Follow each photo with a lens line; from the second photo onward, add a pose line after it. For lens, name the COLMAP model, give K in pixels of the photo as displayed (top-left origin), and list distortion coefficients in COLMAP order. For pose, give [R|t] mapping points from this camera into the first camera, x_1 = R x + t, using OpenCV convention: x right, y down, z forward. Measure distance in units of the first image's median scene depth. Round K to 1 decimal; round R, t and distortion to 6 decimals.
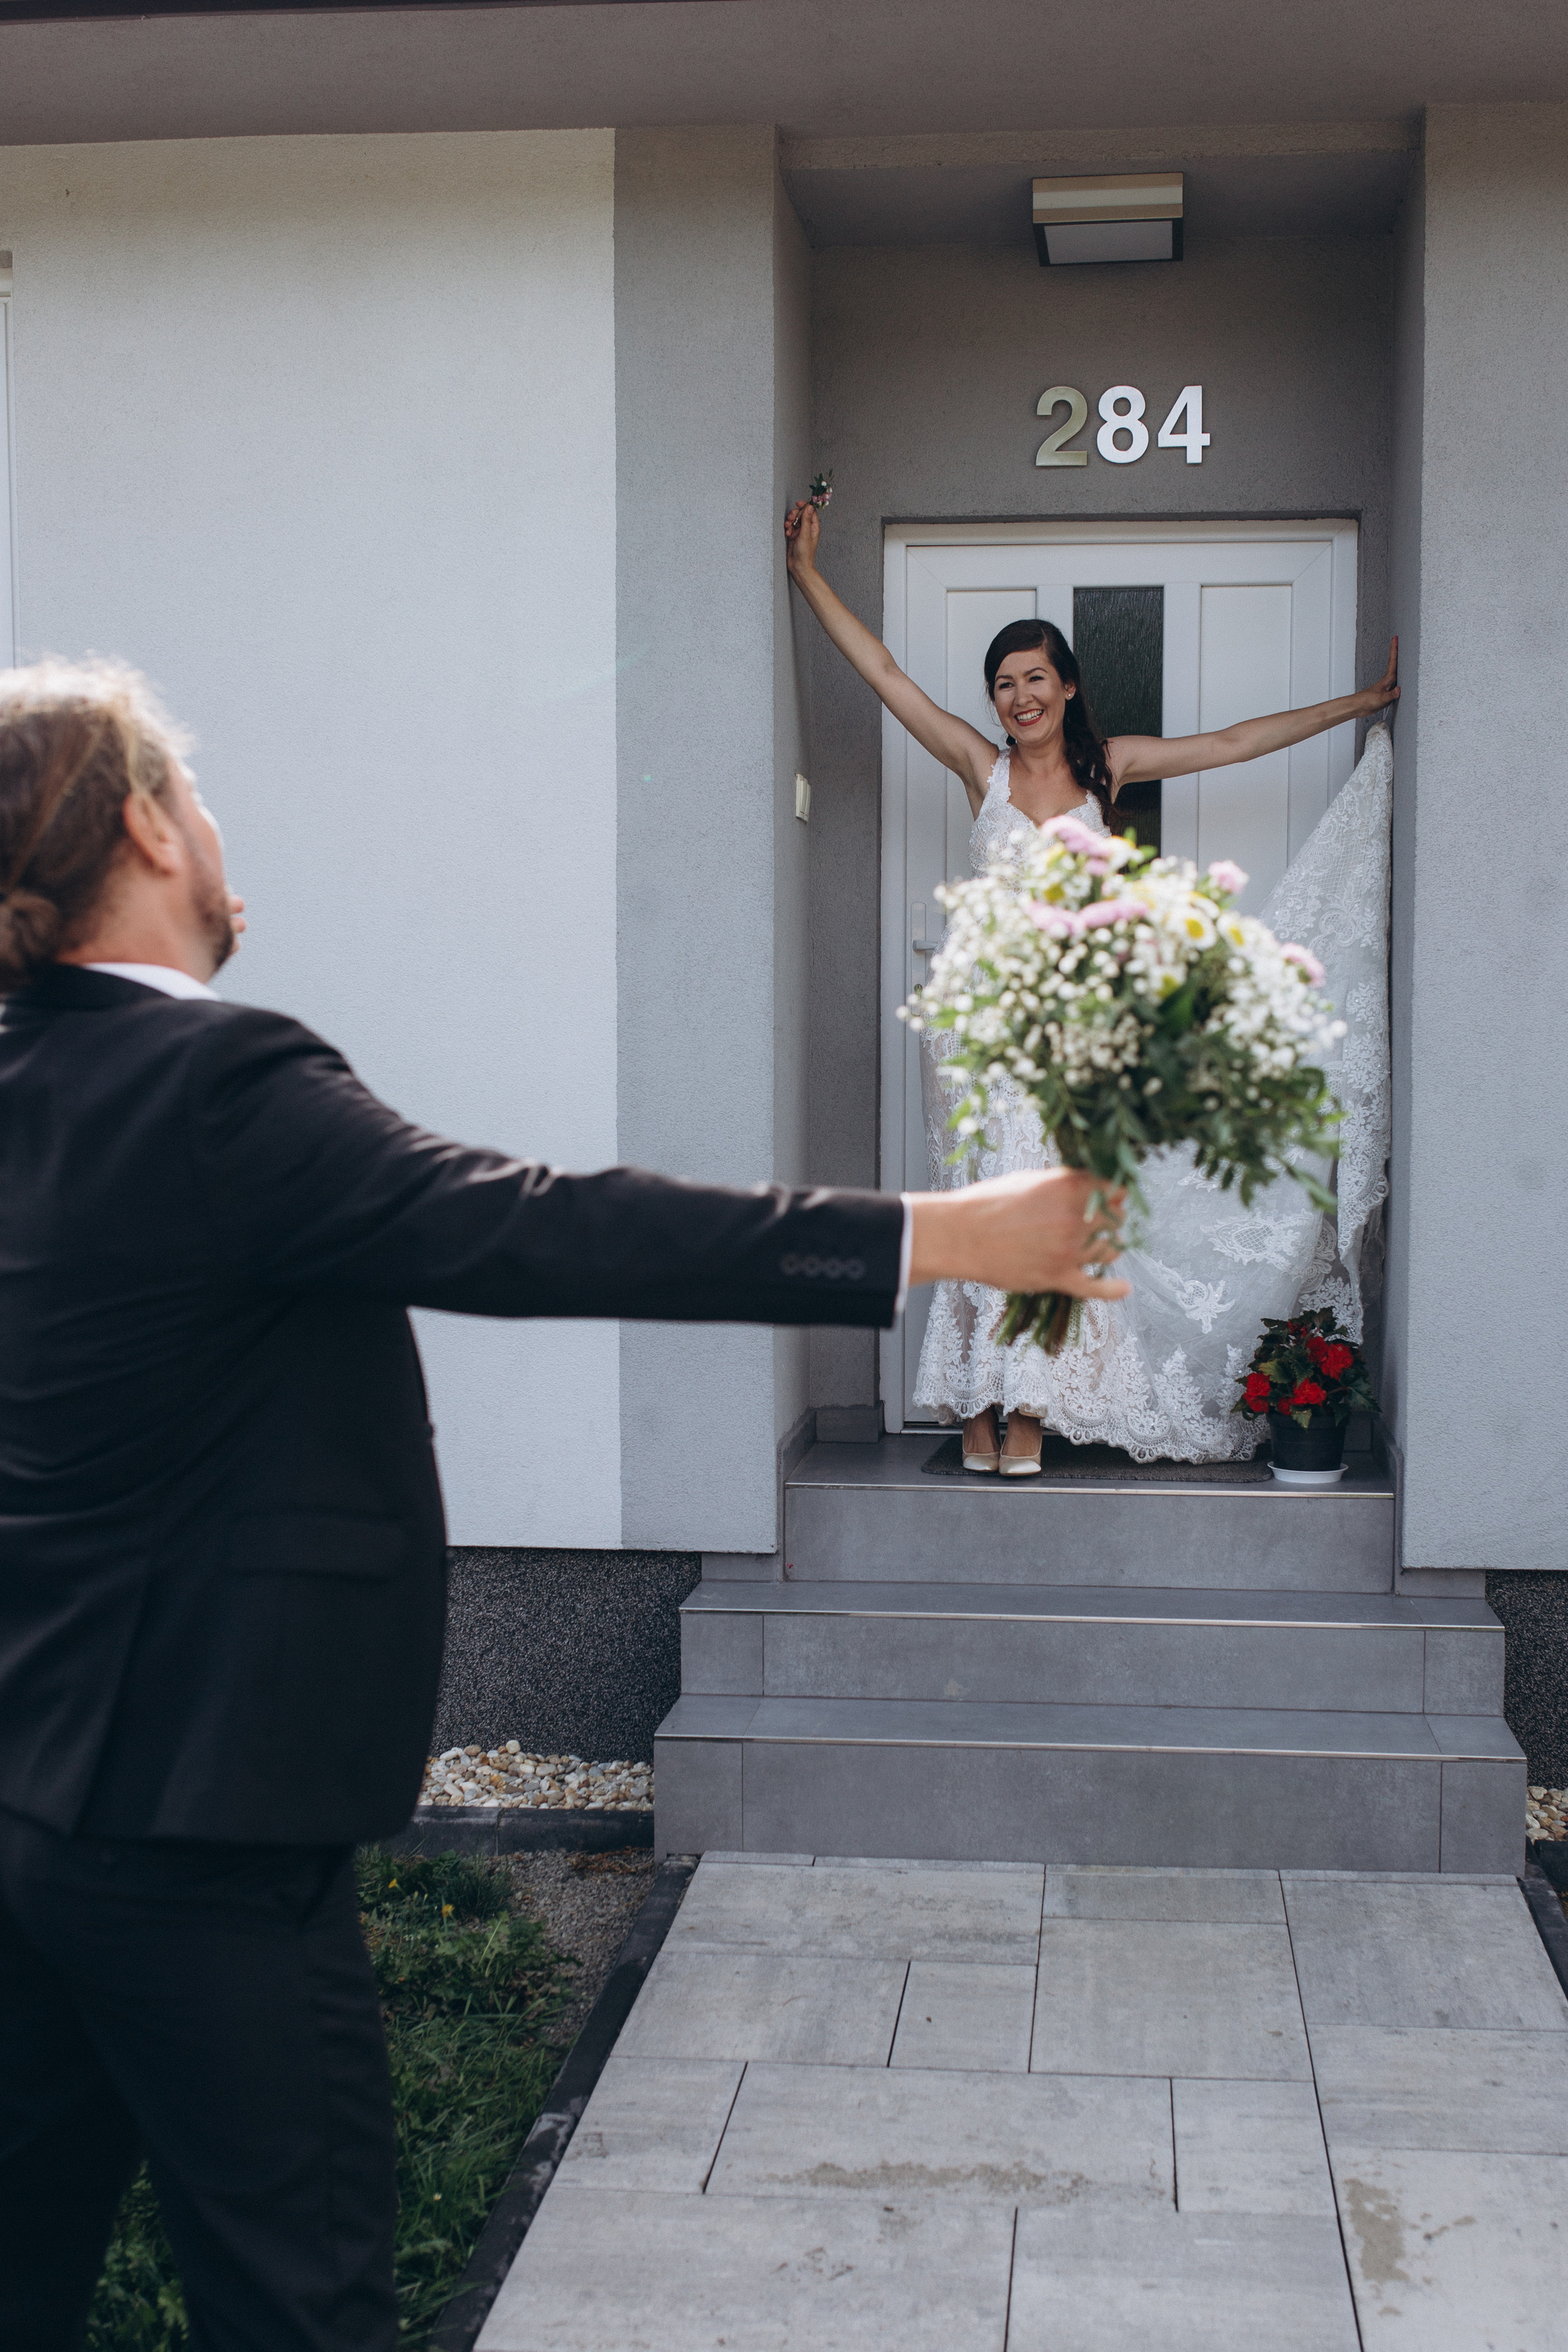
lens RADIAL K [[2418.0, 0, 912.1], [0, 2418.0, 1222.4], [0, 0, 1]] dist [0.003589, 0.005273]
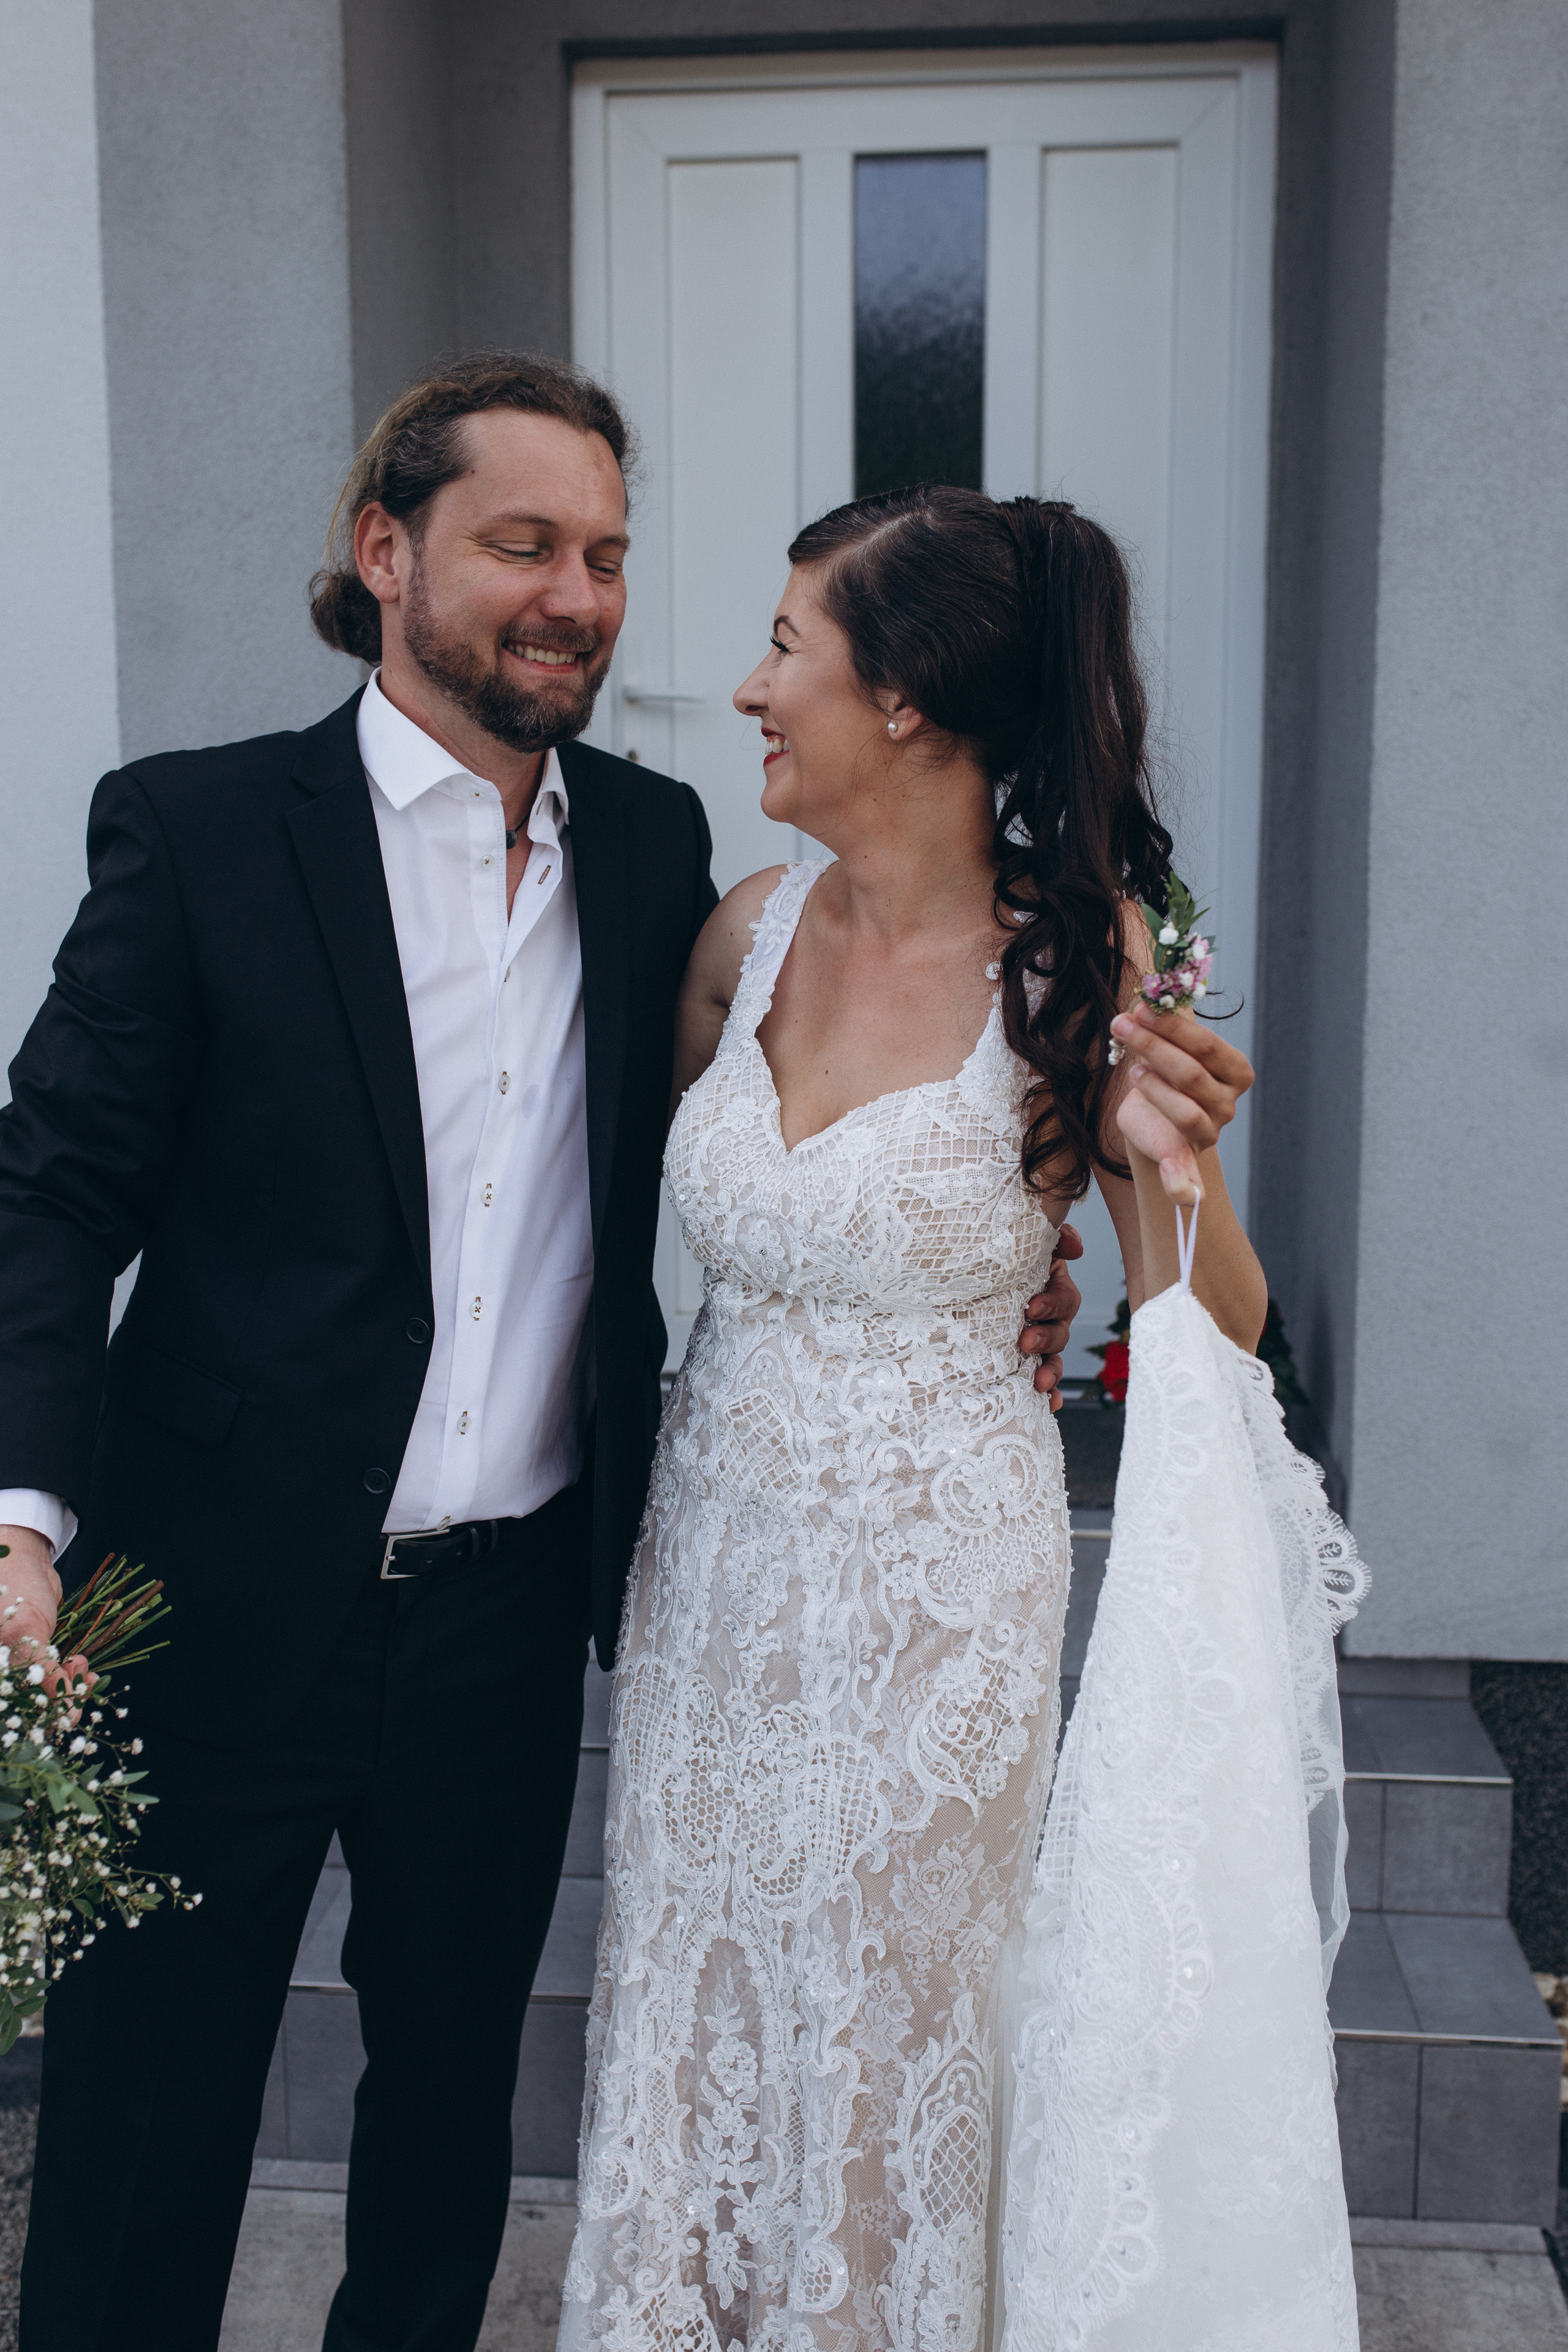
lens RADIAL K [[2275.0, 0, 786.7], [0, 2275.0, 1115.8], [0, 0, 1]] dist [-0.000275, 0.001347]
pose [[0.999971, -0.004665, -0.005962, 0.058129], [0.005050, 0.997788, 0.066281, -0.042822], [0.005640, -0.066309, 0.997783, 0.401527]]
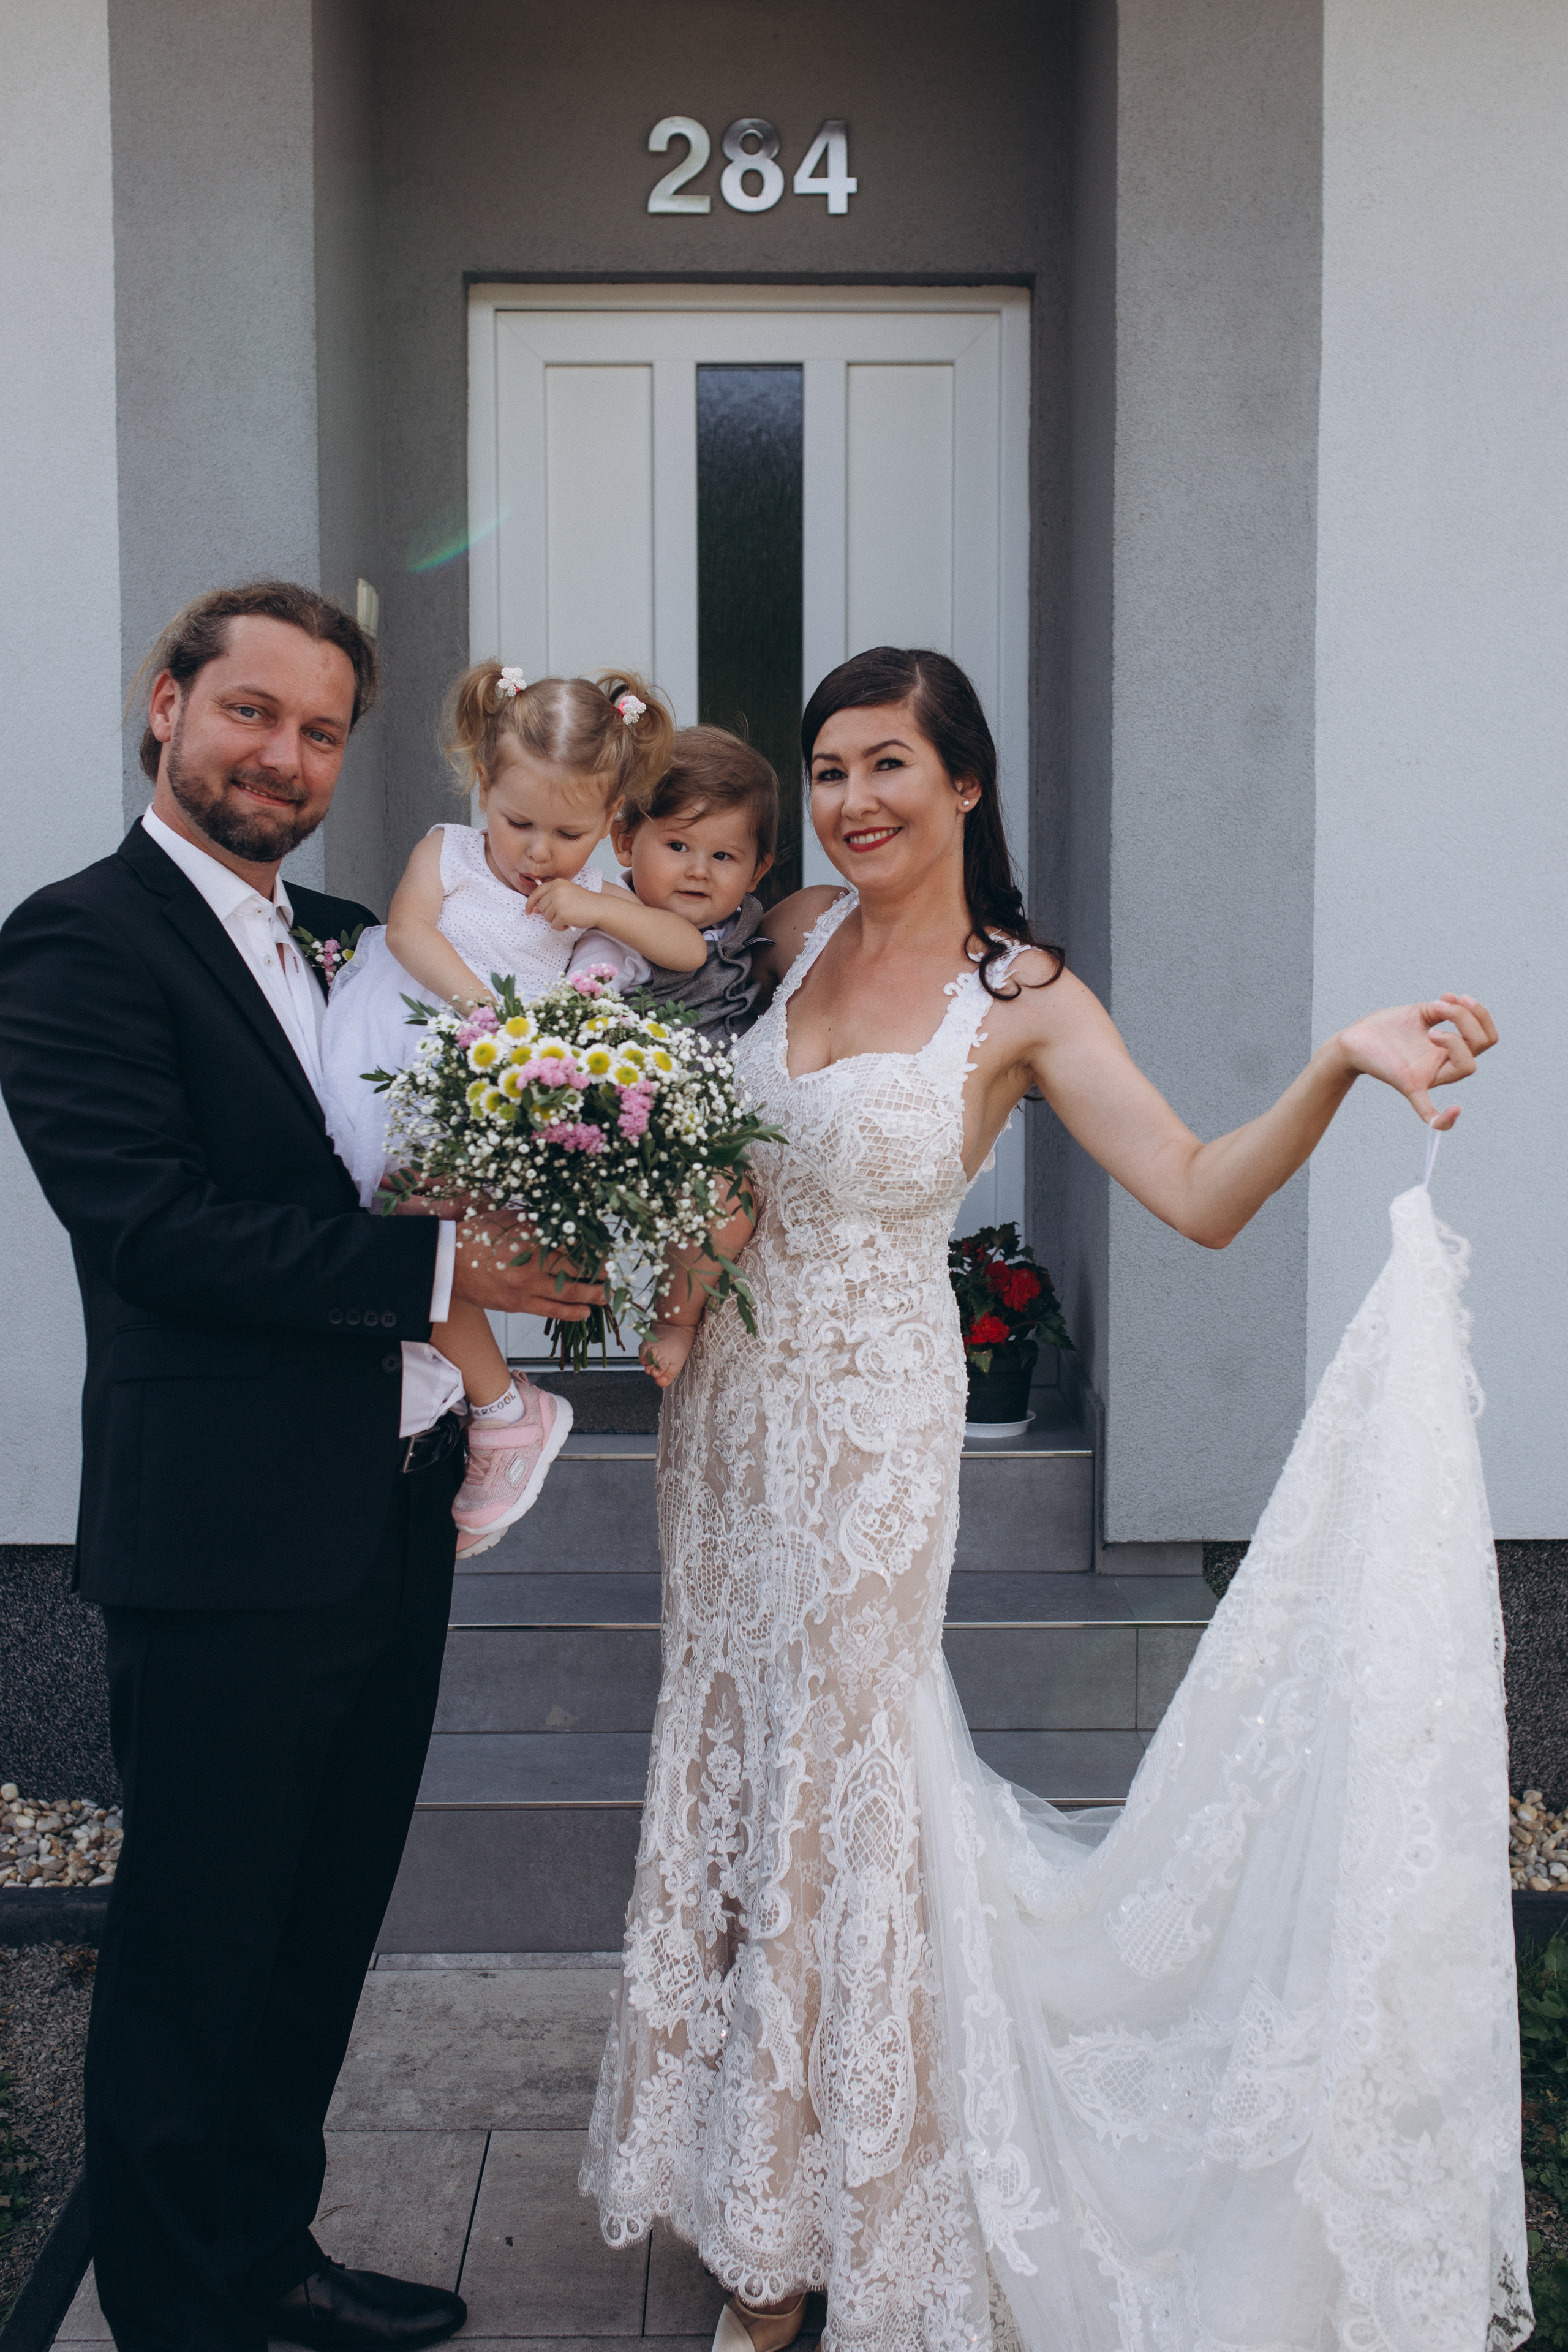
lens RADIAL K [[2319.6, 0, 794.4], [0, 2319.6, 1074.6], [0, 0, 1]] dist [-0.000403, 0.005793]
pose [[0.995151, -0.011543, 0.097681, 0.021949], [0.011313, 0.999932, 0.002912, -0.020411], [-0.097708, -0.001793, 0.995214, 0.223777]]
